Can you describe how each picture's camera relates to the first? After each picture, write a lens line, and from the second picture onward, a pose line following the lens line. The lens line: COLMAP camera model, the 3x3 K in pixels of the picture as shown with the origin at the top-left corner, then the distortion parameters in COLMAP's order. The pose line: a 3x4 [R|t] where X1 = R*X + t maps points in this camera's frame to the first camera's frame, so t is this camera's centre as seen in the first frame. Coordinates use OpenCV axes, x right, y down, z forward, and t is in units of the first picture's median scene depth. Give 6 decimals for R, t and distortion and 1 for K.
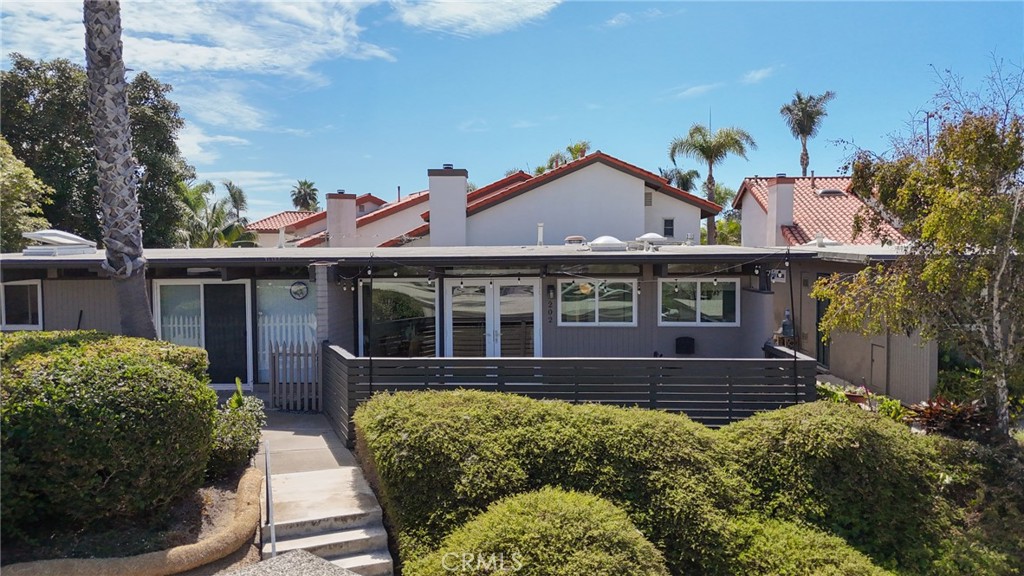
lens RADIAL K [[754.8, 0, 512.0], [0, 754.8, 288.0], [0, 0, 1]] dist [0.081355, -0.098587]
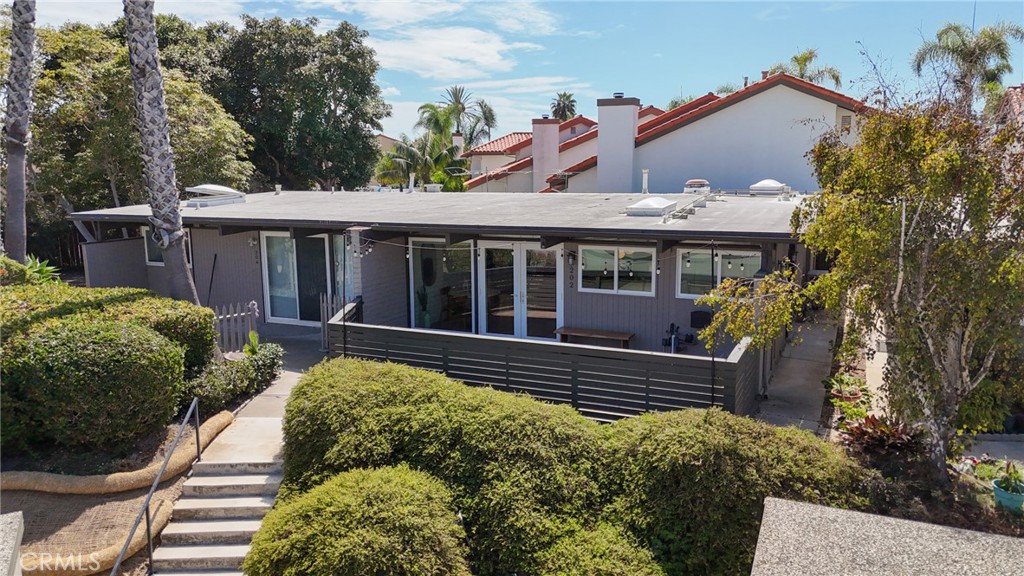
lens RADIAL K [[754.8, 0, 512.0], [0, 754.8, 288.0], [0, 0, 1]] dist [0.081355, -0.098587]
pose [[0.932526, 0.057767, -0.356453, 0.566571], [-0.012726, 0.991766, 0.127433, -0.137541], [0.360879, -0.114299, 0.925582, 0.042320]]
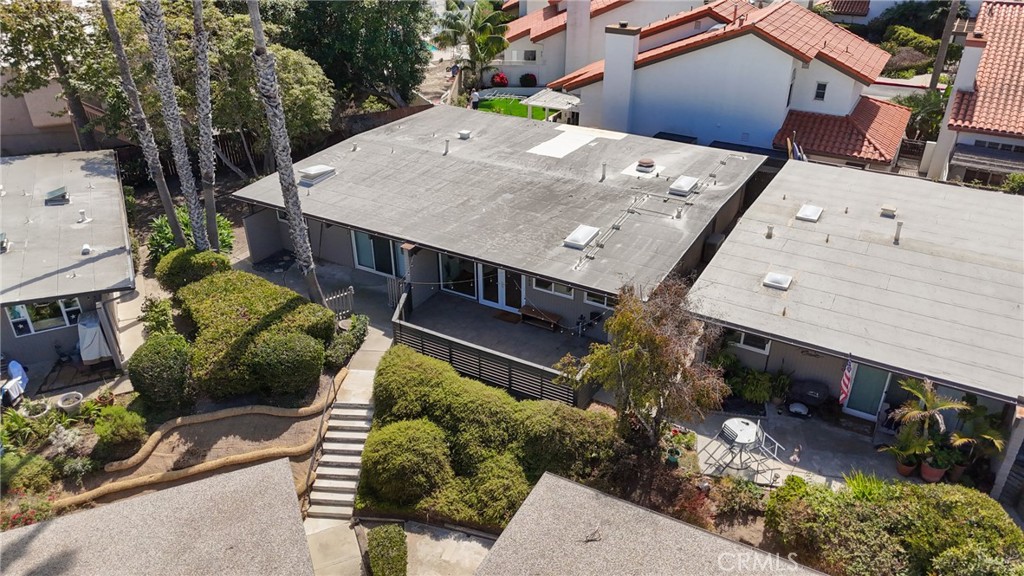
lens RADIAL K [[754.8, 0, 512.0], [0, 754.8, 288.0], [0, 0, 1]] dist [0.081355, -0.098587]
pose [[0.894322, 0.219864, -0.389677, 1.172779], [-0.018266, 0.888149, 0.459192, -1.265096], [0.447051, -0.403547, 0.798308, -0.715756]]
